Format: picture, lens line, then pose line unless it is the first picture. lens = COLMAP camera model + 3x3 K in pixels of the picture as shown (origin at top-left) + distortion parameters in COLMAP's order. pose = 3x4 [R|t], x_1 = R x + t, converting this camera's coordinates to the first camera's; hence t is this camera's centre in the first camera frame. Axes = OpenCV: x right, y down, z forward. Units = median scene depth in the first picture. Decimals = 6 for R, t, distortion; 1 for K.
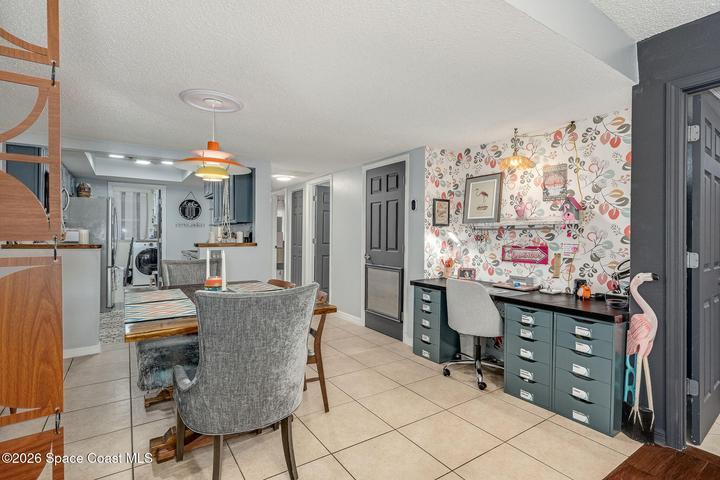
lens RADIAL K [[349.0, 0, 362.0], [0, 349.0, 239.9], [0, 0, 1]] dist [-0.002450, 0.000109]
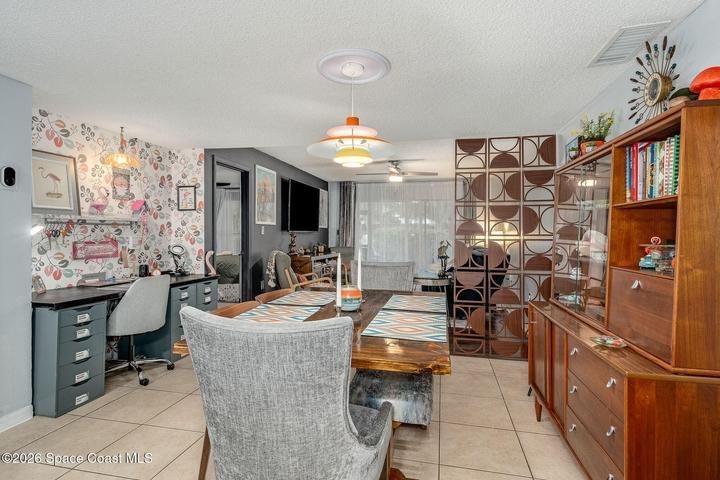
lens RADIAL K [[374.1, 0, 356.1], [0, 374.1, 229.8], [0, 0, 1]] dist [-0.005778, 0.000443]
pose [[-0.688490, -0.006559, 0.725216, -0.742371], [-0.003664, 0.999978, 0.005566, -0.021486], [-0.725236, 0.001175, -0.688499, 1.114665]]
